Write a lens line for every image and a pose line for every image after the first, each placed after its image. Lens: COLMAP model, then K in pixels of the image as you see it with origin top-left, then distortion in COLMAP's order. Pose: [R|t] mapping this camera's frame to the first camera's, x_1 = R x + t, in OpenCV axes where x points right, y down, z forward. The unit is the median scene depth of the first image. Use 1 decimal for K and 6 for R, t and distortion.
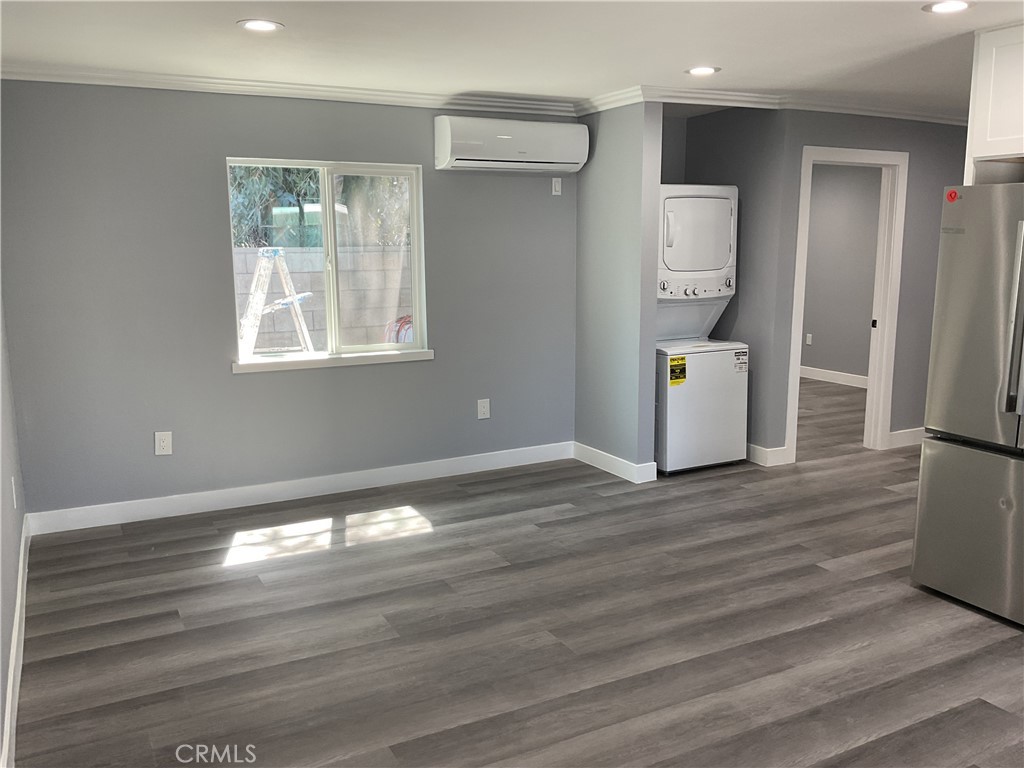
lens RADIAL K [[842.9, 0, 507.7], [0, 842.9, 382.0], [0, 0, 1]] dist [0.102808, -0.202242]
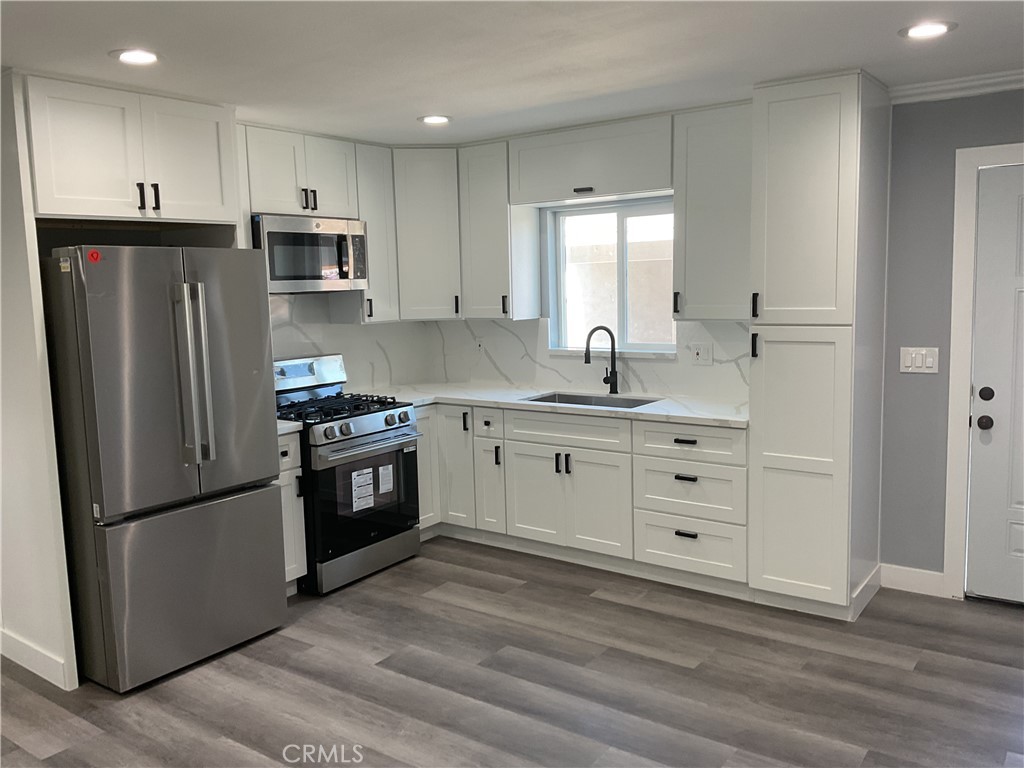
lens RADIAL K [[842.9, 0, 507.7], [0, 842.9, 382.0], [0, 0, 1]] dist [0.102808, -0.202242]
pose [[-0.438049, -0.088722, 0.894562, -0.433495], [0.185786, 0.964699, 0.186654, -0.157321], [-0.879544, 0.247960, -0.406102, 0.900980]]
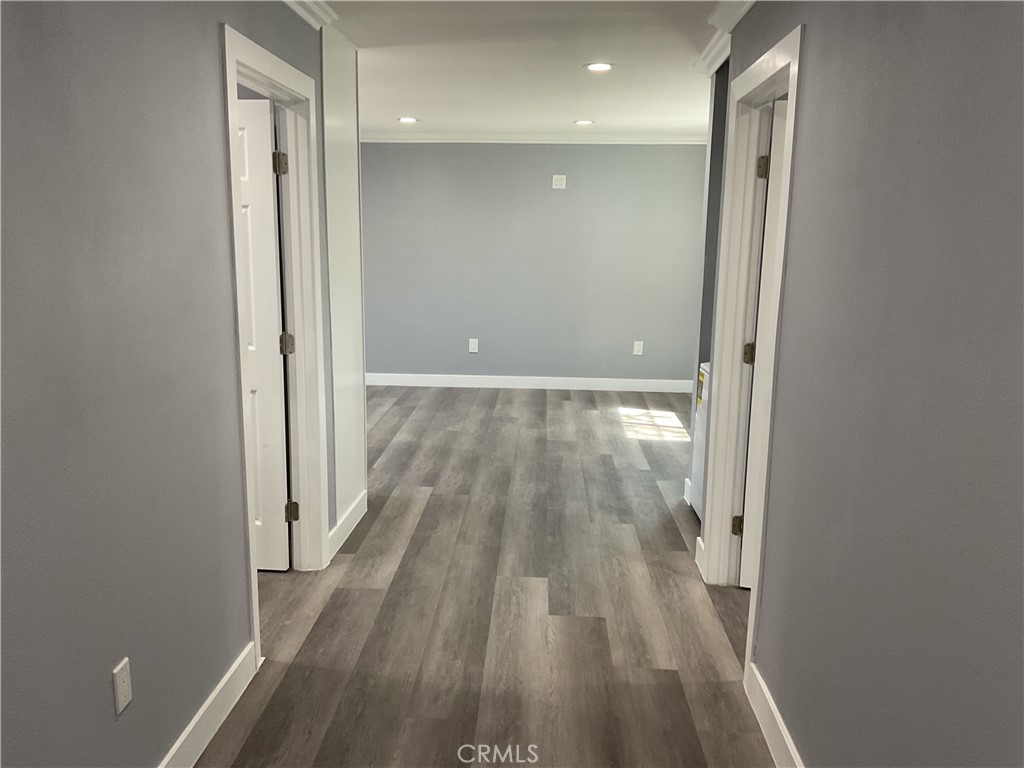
lens RADIAL K [[842.9, 0, 507.7], [0, 842.9, 382.0], [0, 0, 1]] dist [0.102808, -0.202242]
pose [[-0.503229, 0.147330, -0.851501, 1.395130], [-0.159546, 0.952579, 0.259110, -0.284934], [0.849297, 0.266246, -0.455860, 1.682019]]
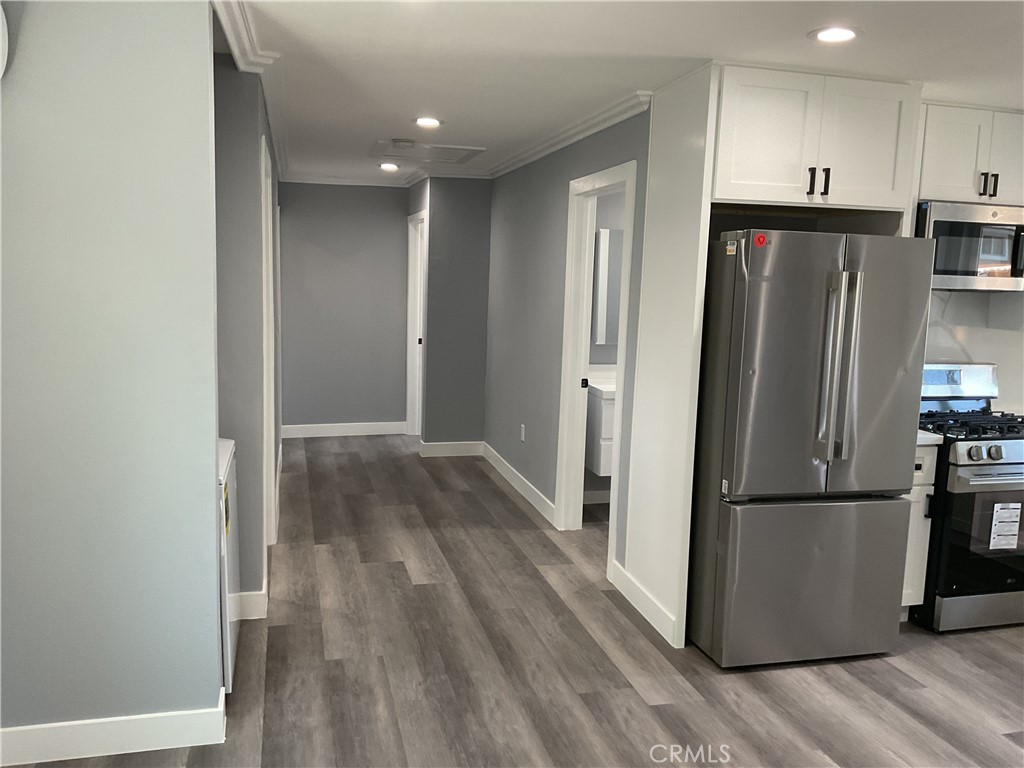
lens RADIAL K [[842.9, 0, 507.7], [0, 842.9, 382.0], [0, 0, 1]] dist [0.102808, -0.202242]
pose [[0.229899, -0.109711, 0.967011, -0.392588], [0.135075, 0.987606, 0.079934, -0.157728], [-0.963795, 0.112242, 0.241868, 0.939172]]
